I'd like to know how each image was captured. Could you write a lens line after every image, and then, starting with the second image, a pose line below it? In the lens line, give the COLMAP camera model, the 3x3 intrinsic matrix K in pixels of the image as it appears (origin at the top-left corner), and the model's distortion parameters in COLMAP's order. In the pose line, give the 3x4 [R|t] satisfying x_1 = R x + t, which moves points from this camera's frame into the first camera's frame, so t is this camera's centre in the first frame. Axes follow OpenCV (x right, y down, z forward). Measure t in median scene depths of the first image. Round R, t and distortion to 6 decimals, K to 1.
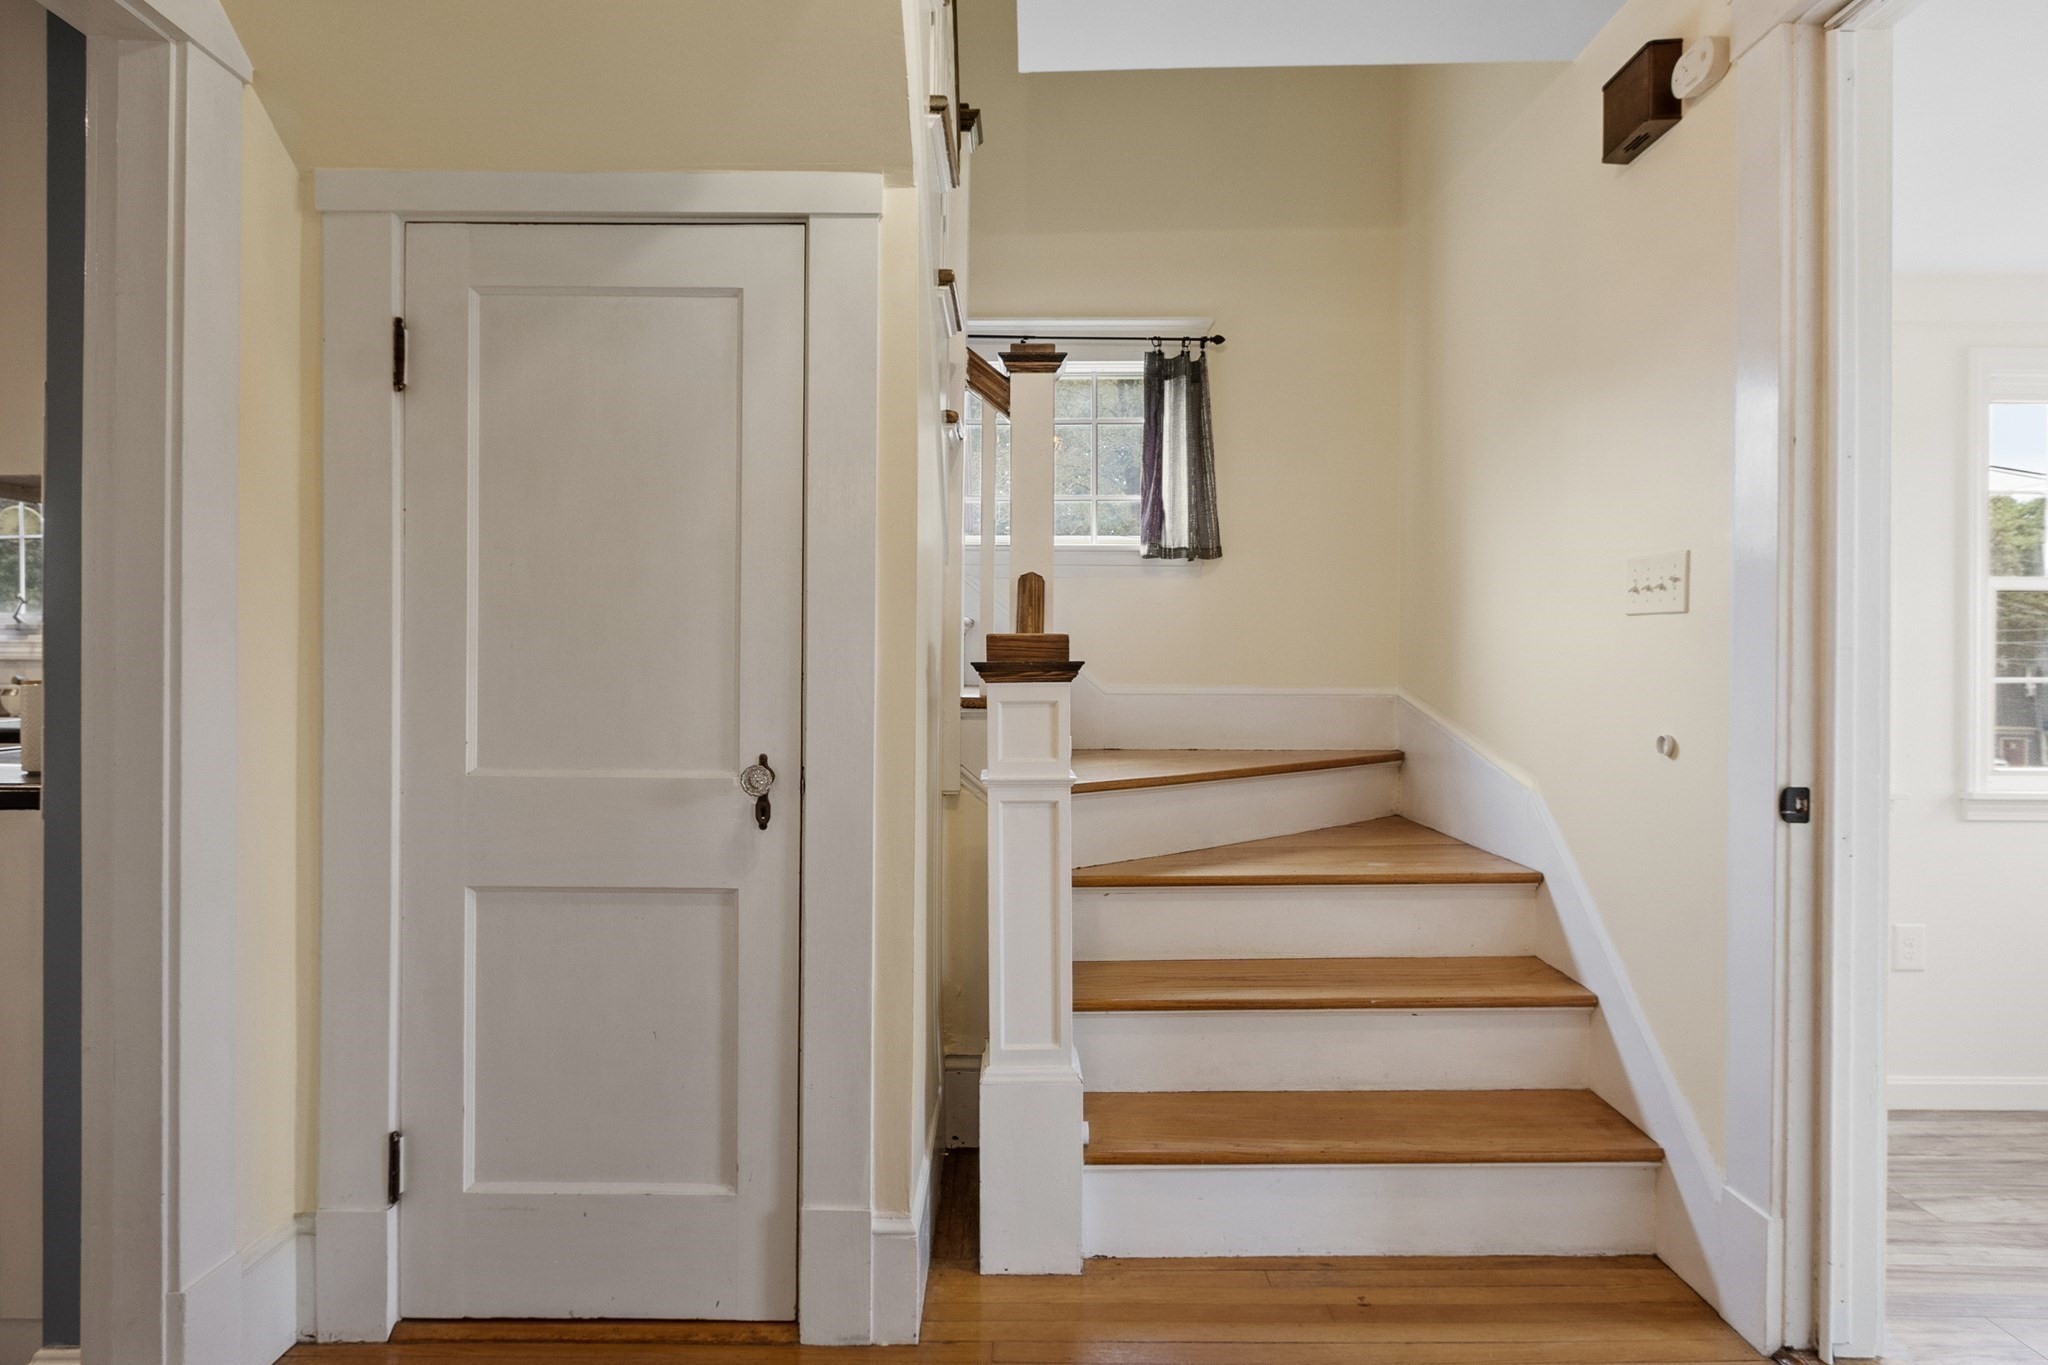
lens RADIAL K [[1155.2, 0, 1015.7], [0, 1155.2, 667.0], [0, 0, 1]] dist [0.004300, -0.002192]
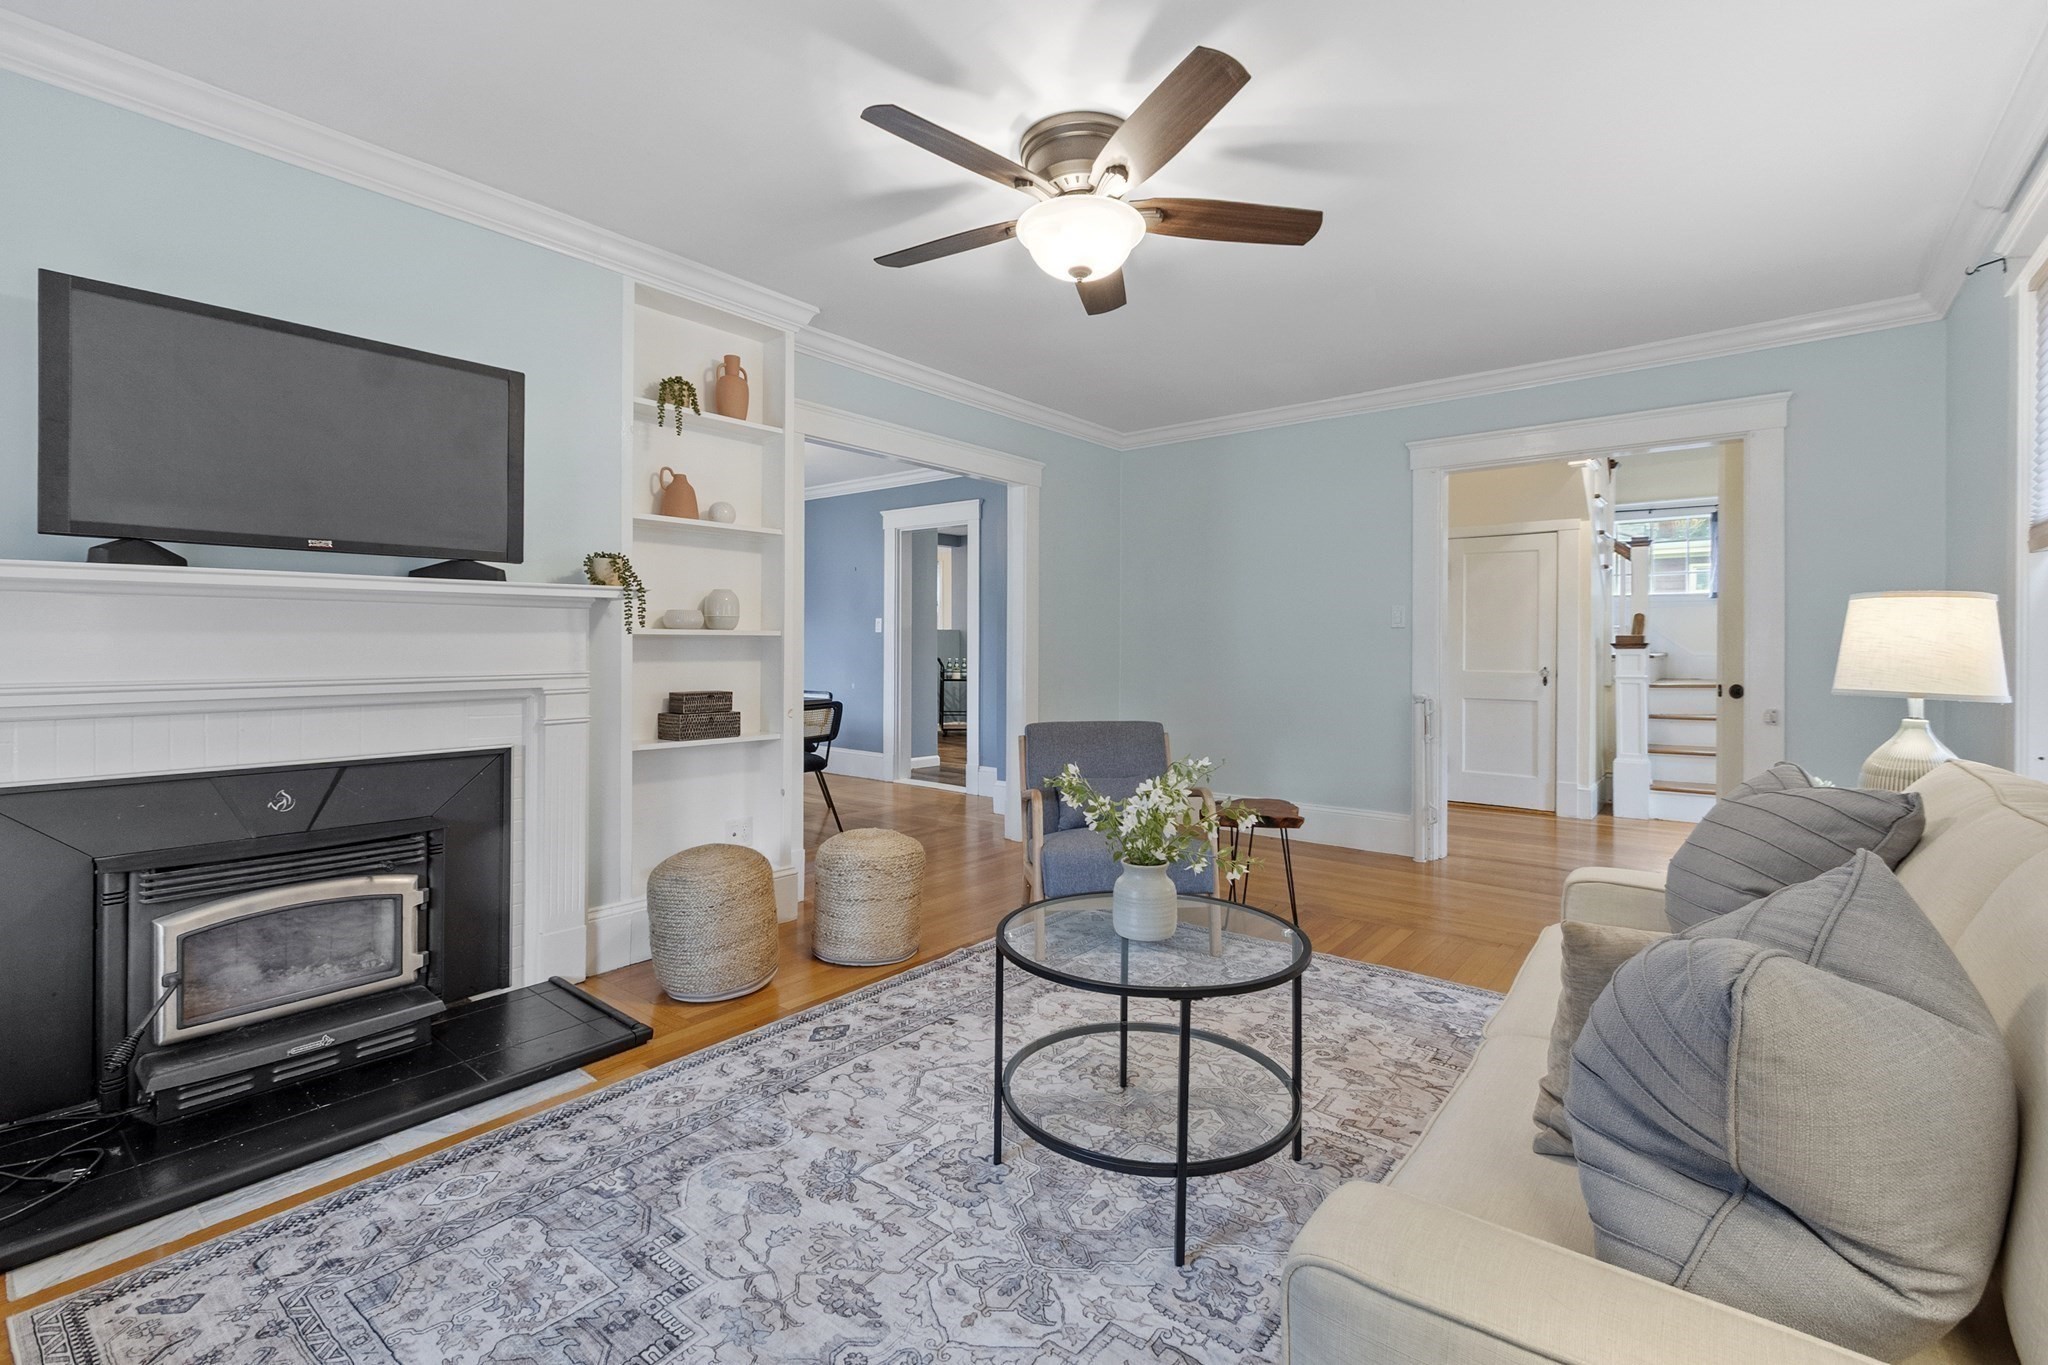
lens RADIAL K [[906.4, 0, 1010.3], [0, 906.4, 661.9], [0, 0, 1]] dist [0.001599, -0.000168]
pose [[0.779159, -0.001356, -0.626825, 0.272235], [0.001707, 0.999999, -0.000041, 0.048909], [0.626825, -0.001038, 0.779160, -2.319521]]
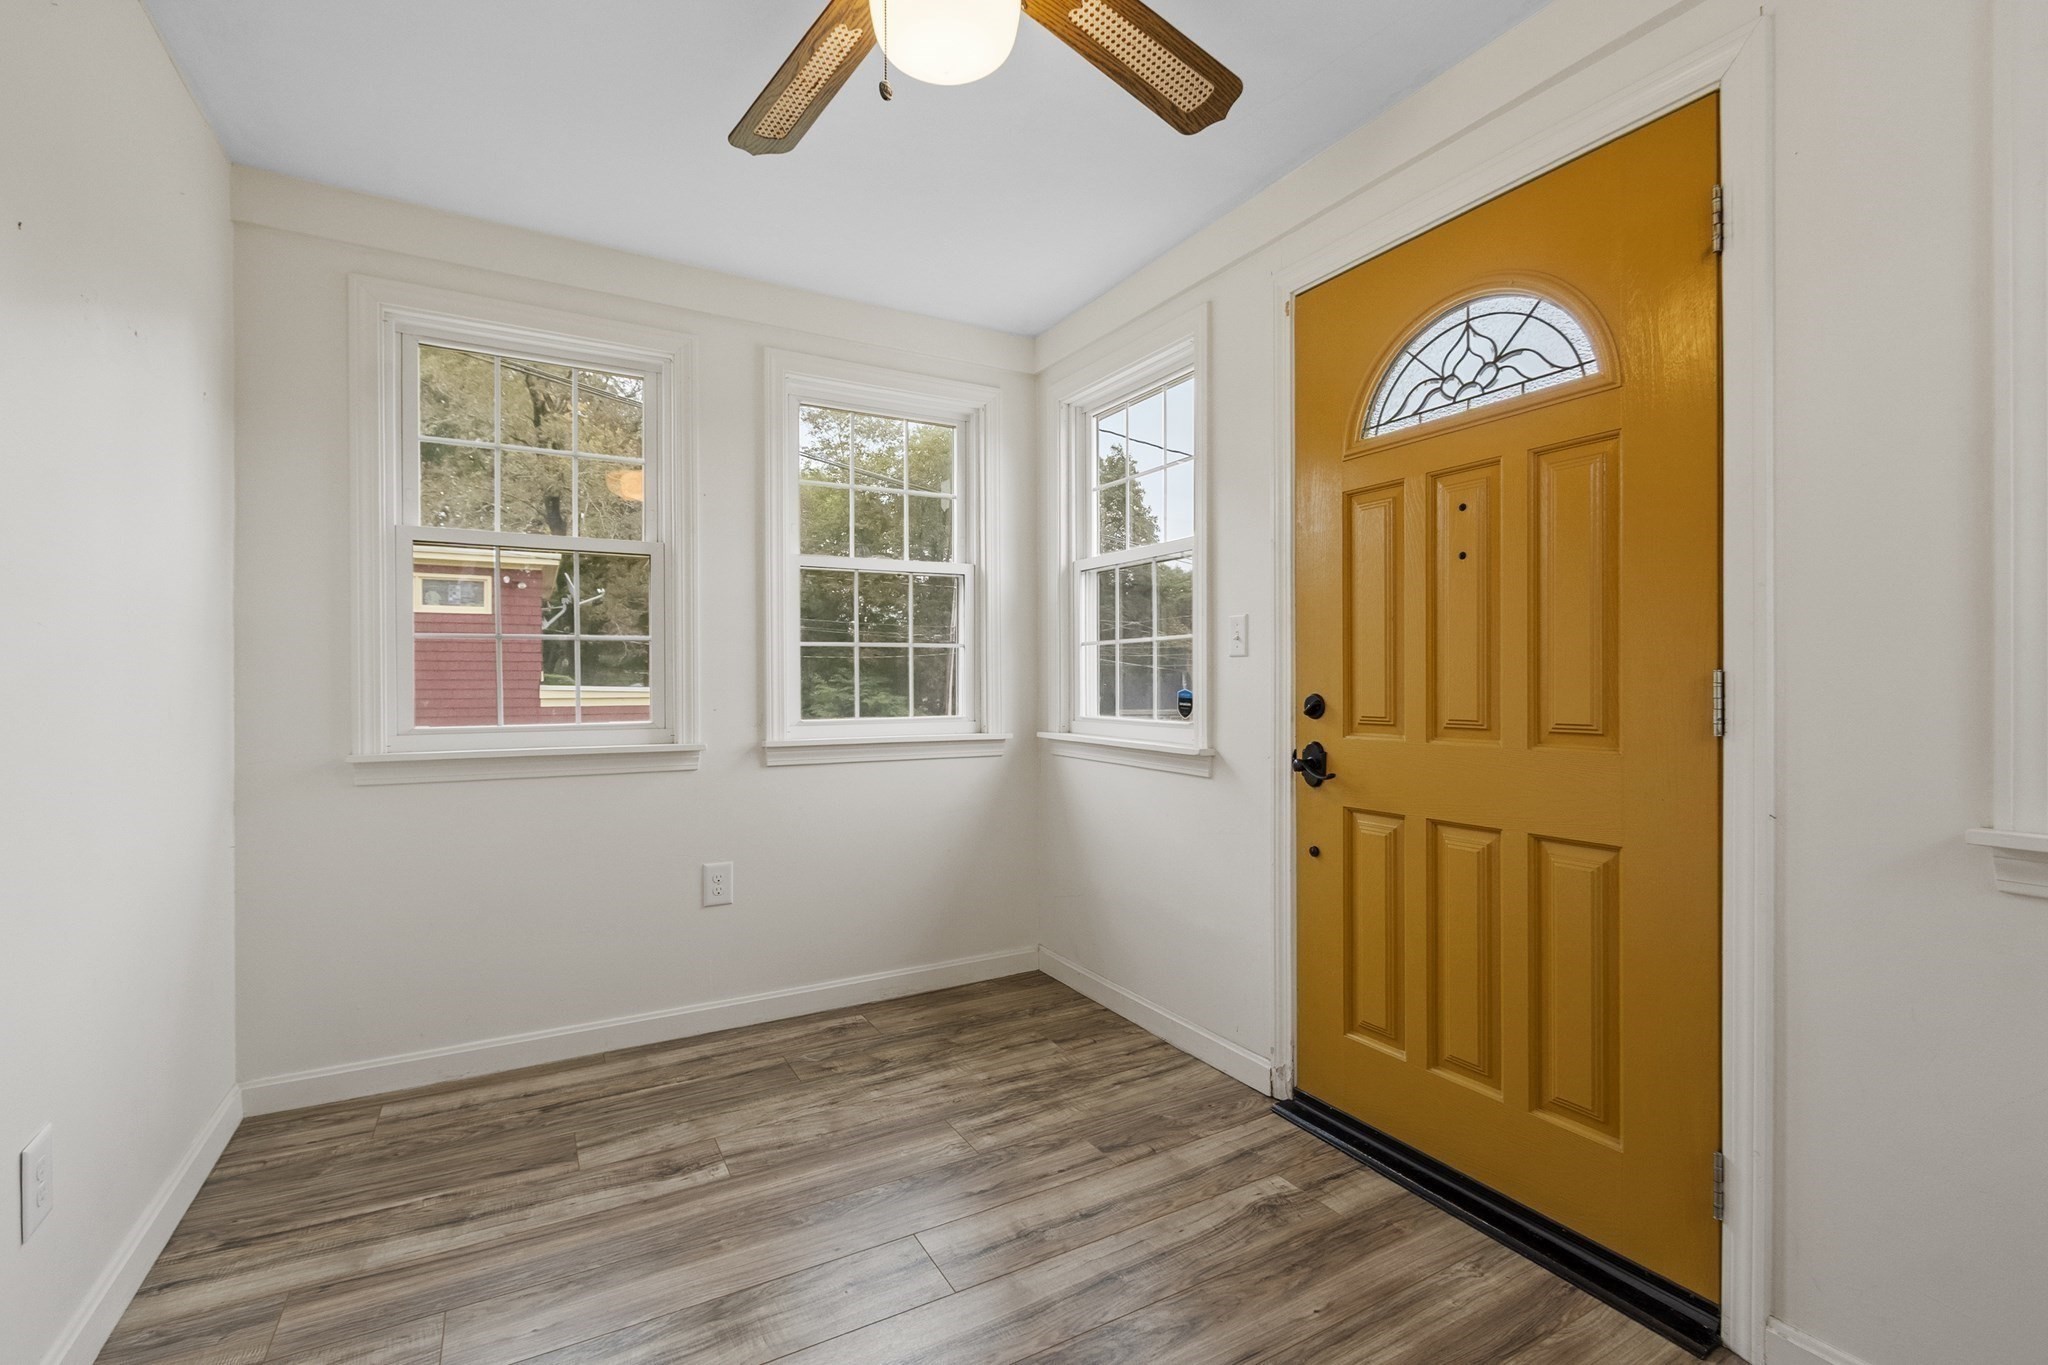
lens RADIAL K [[906.4, 0, 1006.9], [0, 906.4, 684.8], [0, 0, 1]] dist [0.001599, -0.000168]
pose [[0.873294, -0.013682, 0.487001, 0.915198], [0.009272, 0.999891, 0.011464, 0.069373], [-0.487105, -0.005496, 0.873326, 0.174690]]
